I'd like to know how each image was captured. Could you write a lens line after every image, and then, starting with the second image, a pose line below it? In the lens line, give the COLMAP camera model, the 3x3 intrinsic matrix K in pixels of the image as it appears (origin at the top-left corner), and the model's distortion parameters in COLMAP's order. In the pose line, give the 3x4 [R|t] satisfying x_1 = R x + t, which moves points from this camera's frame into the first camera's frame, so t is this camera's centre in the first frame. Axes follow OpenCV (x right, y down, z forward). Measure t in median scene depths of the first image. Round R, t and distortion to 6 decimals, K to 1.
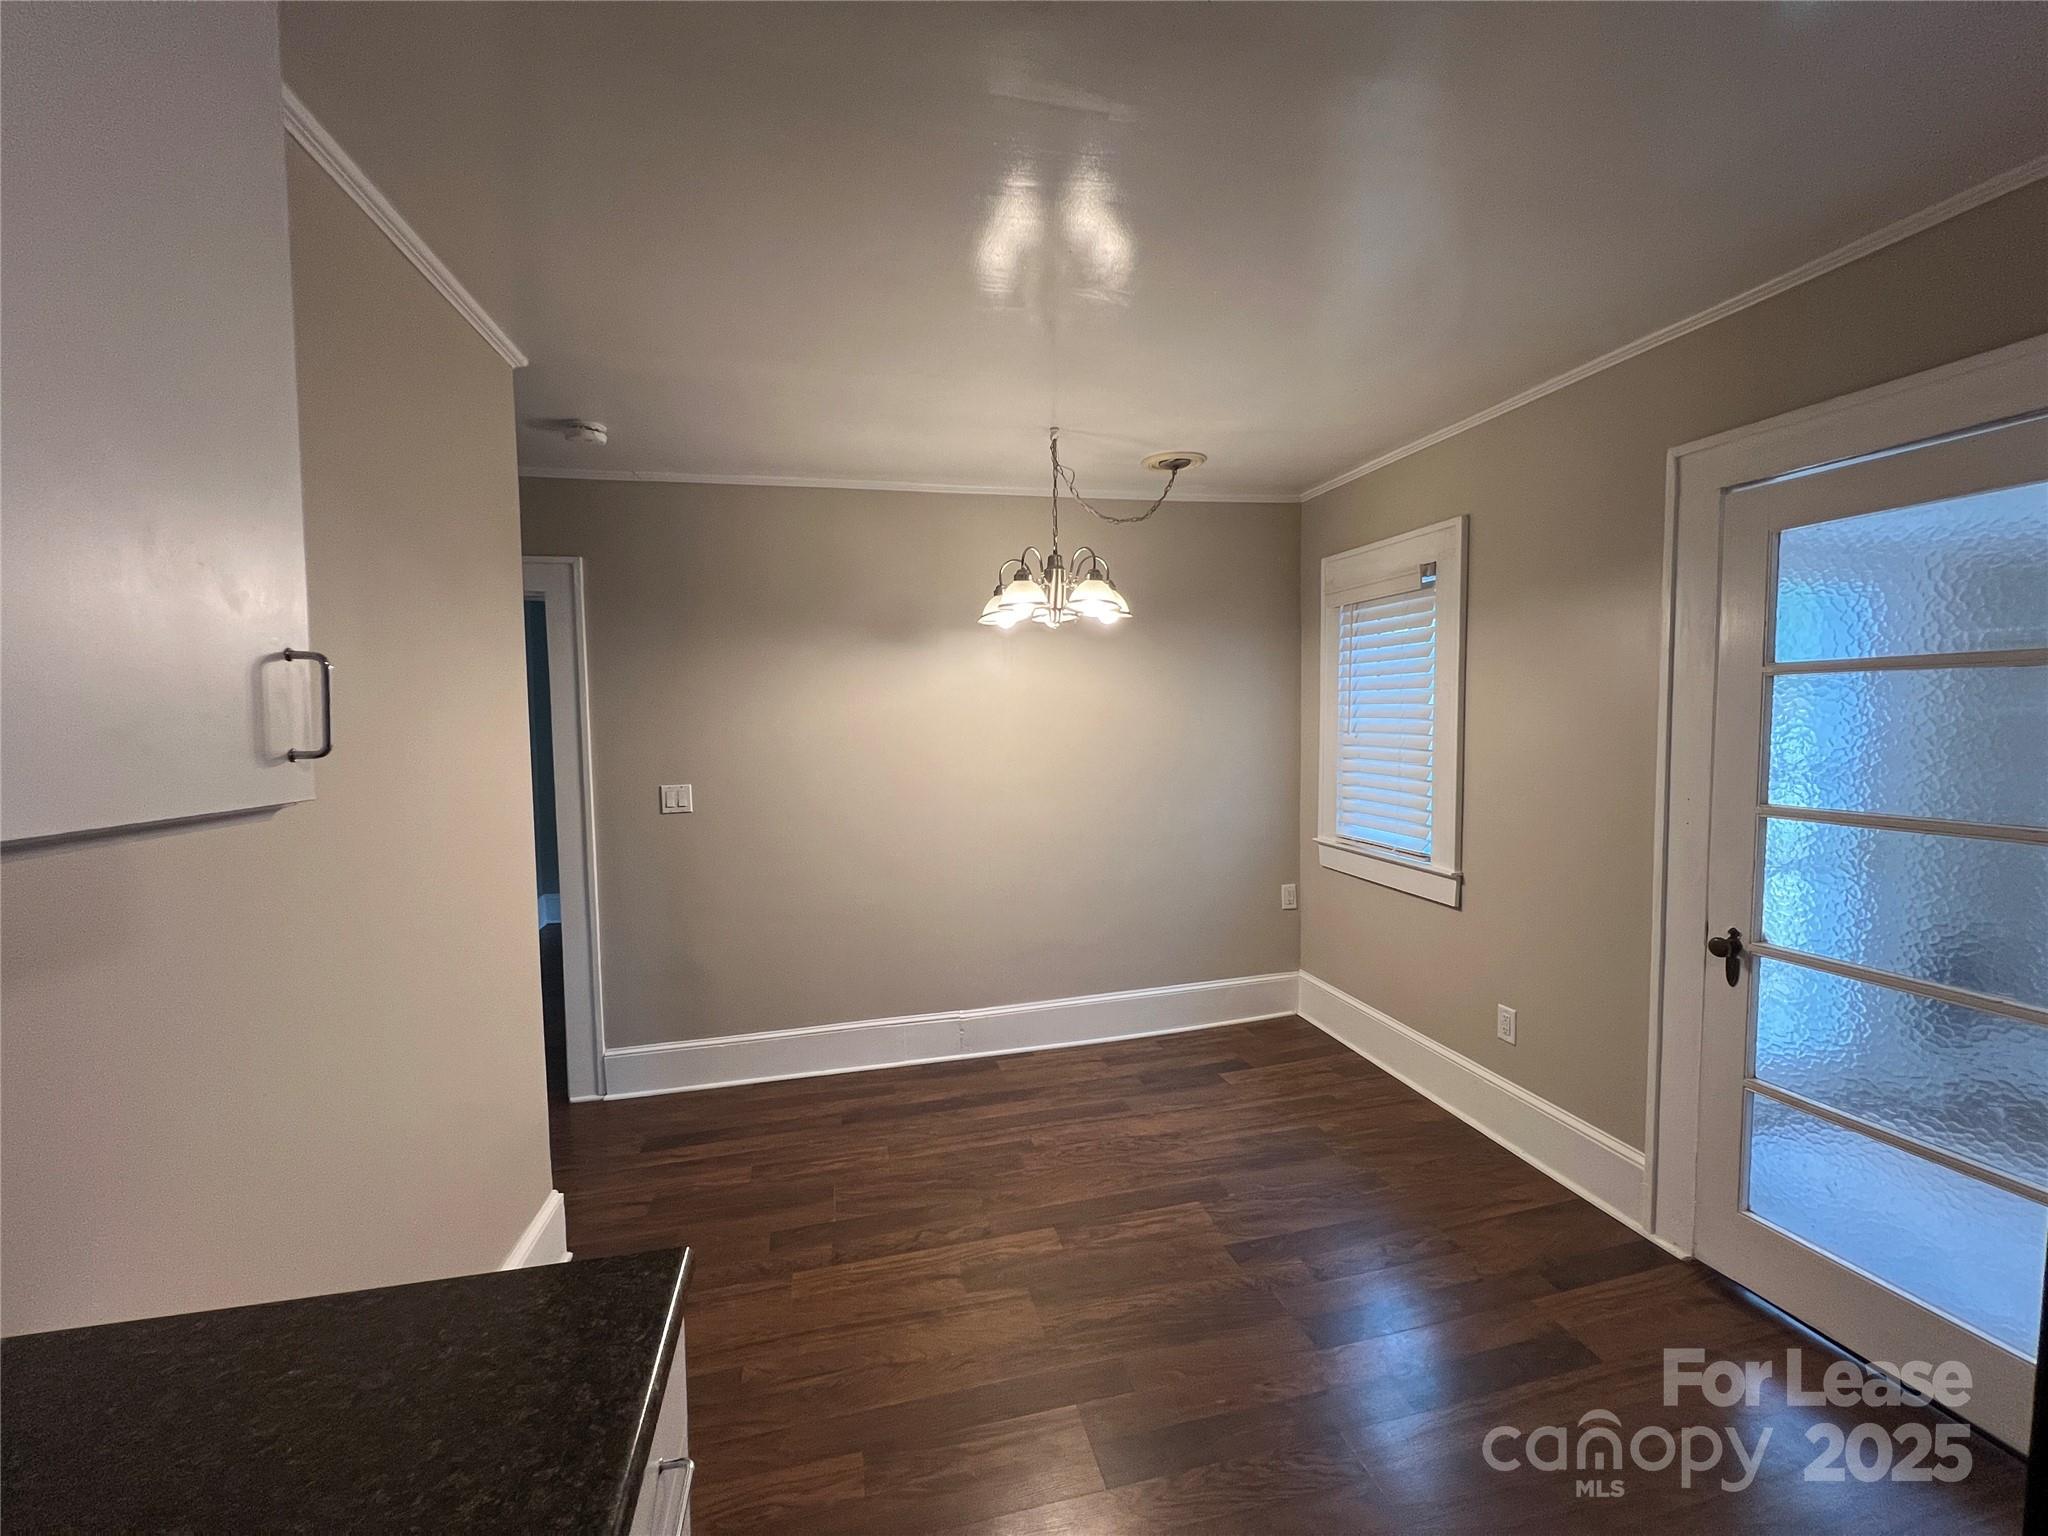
lens RADIAL K [[825.1, 0, 1022.6], [0, 825.1, 765.3], [0, 0, 1]] dist [-0.009272, 0.002505]
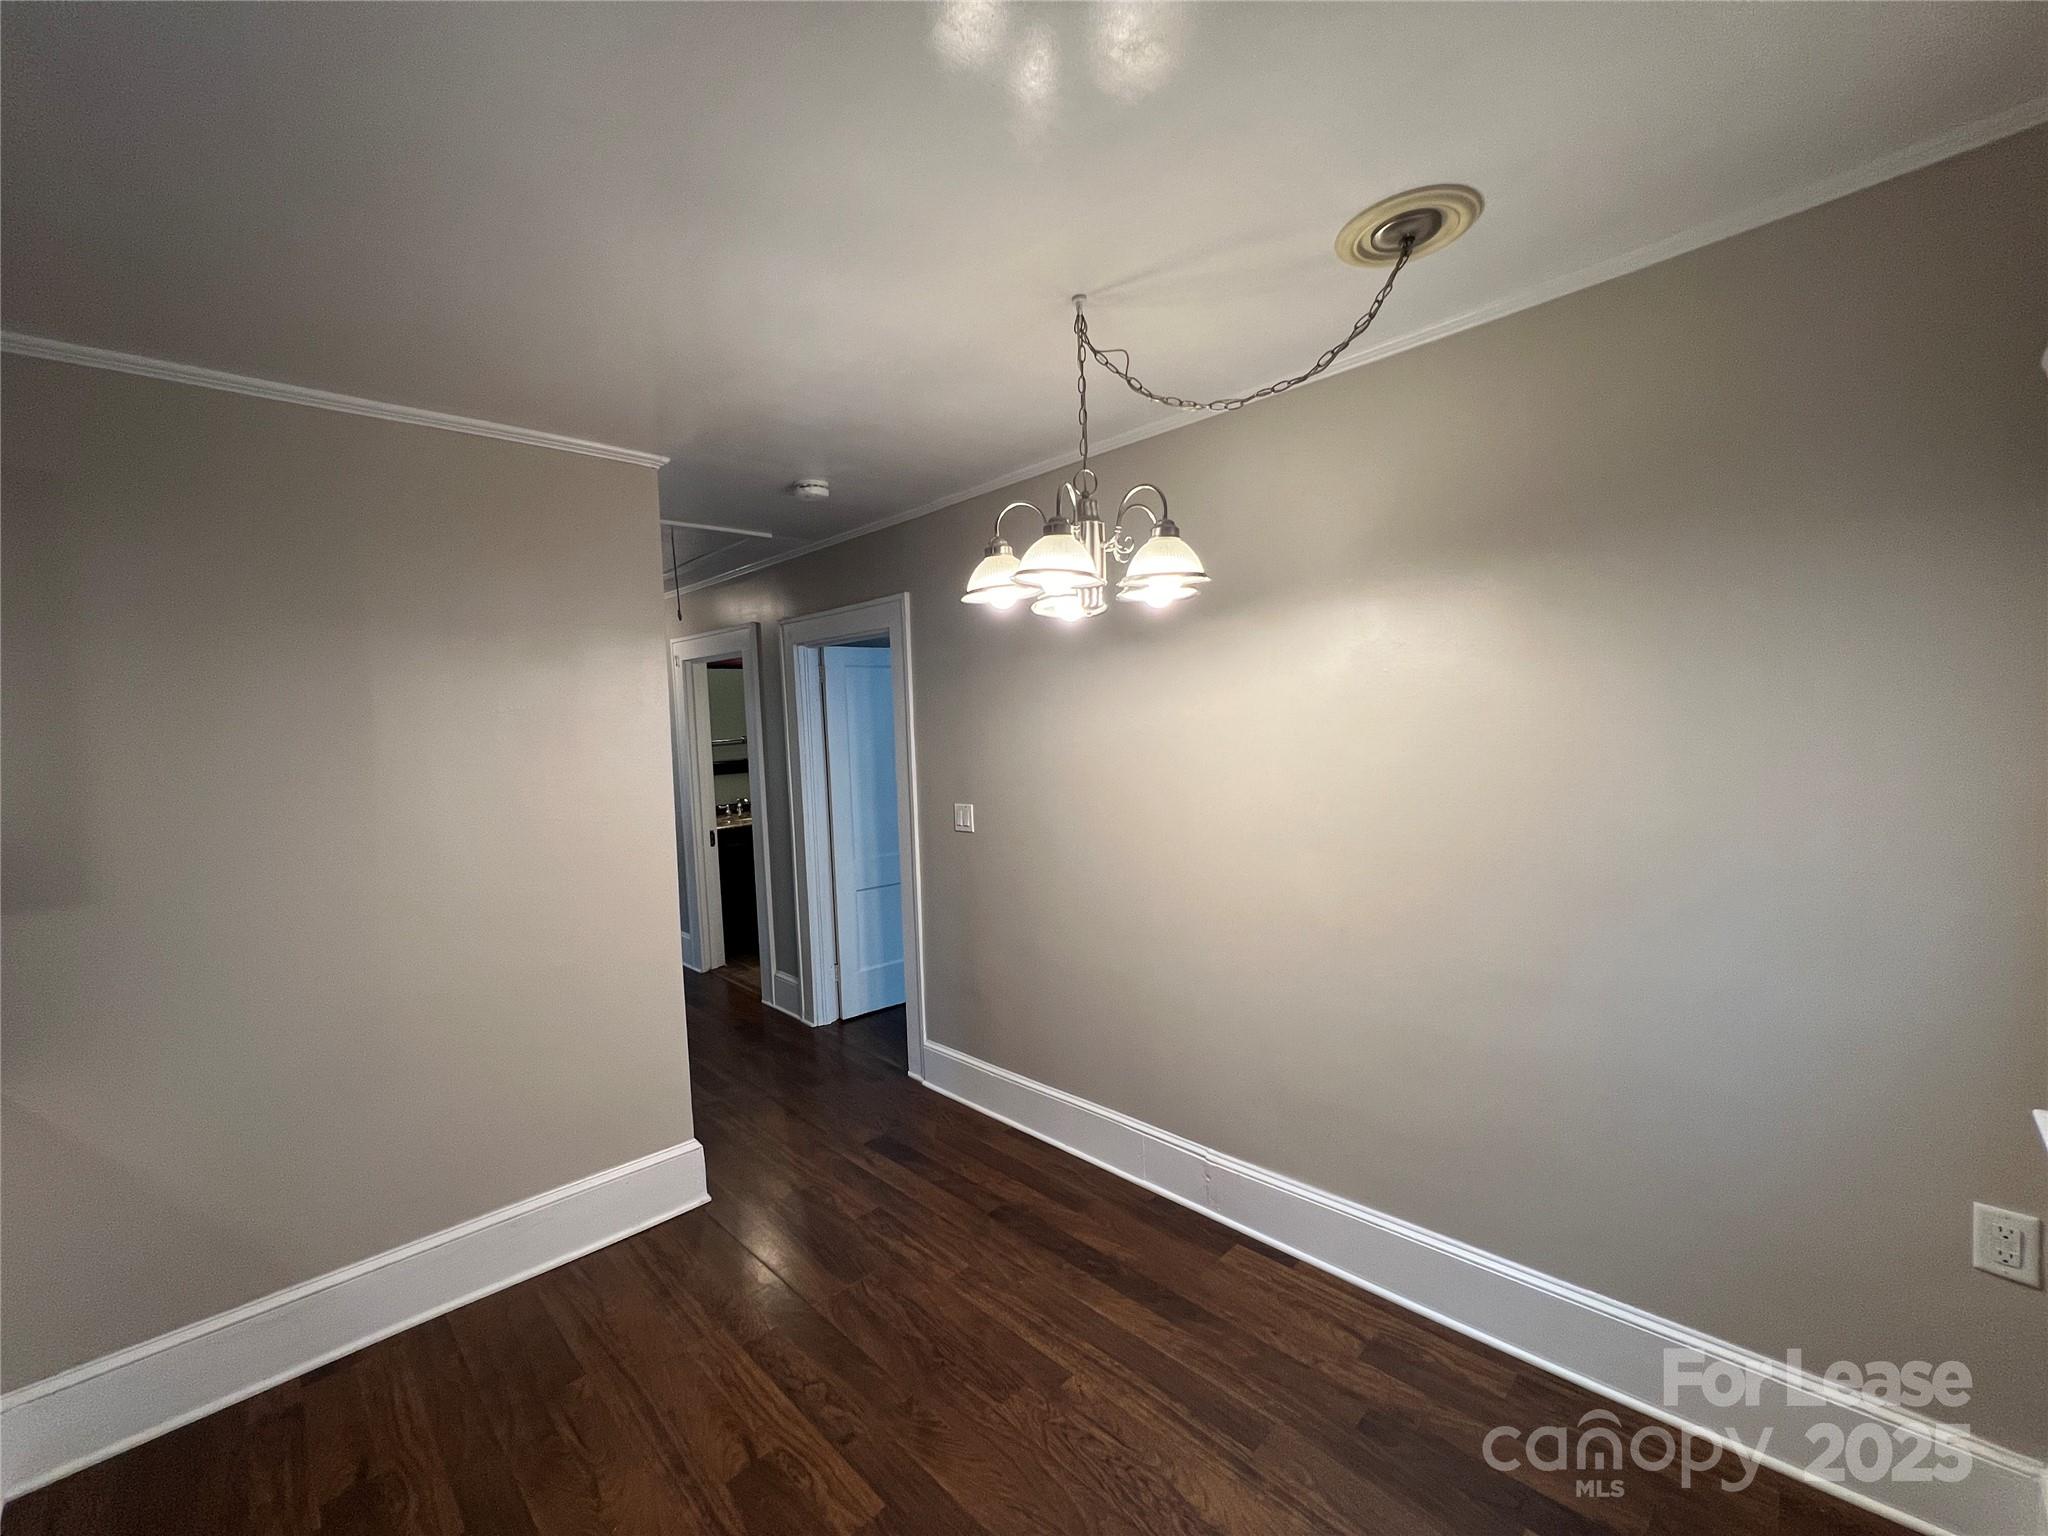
lens RADIAL K [[825.1, 0, 1023.8], [0, 825.1, 764.9], [0, 0, 1]] dist [-0.009272, 0.002505]
pose [[0.517979, 0.043125, -0.854305, 0.507904], [-0.023009, 0.999069, 0.036482, -0.066684], [0.855084, 0.000760, 0.518490, 0.571655]]
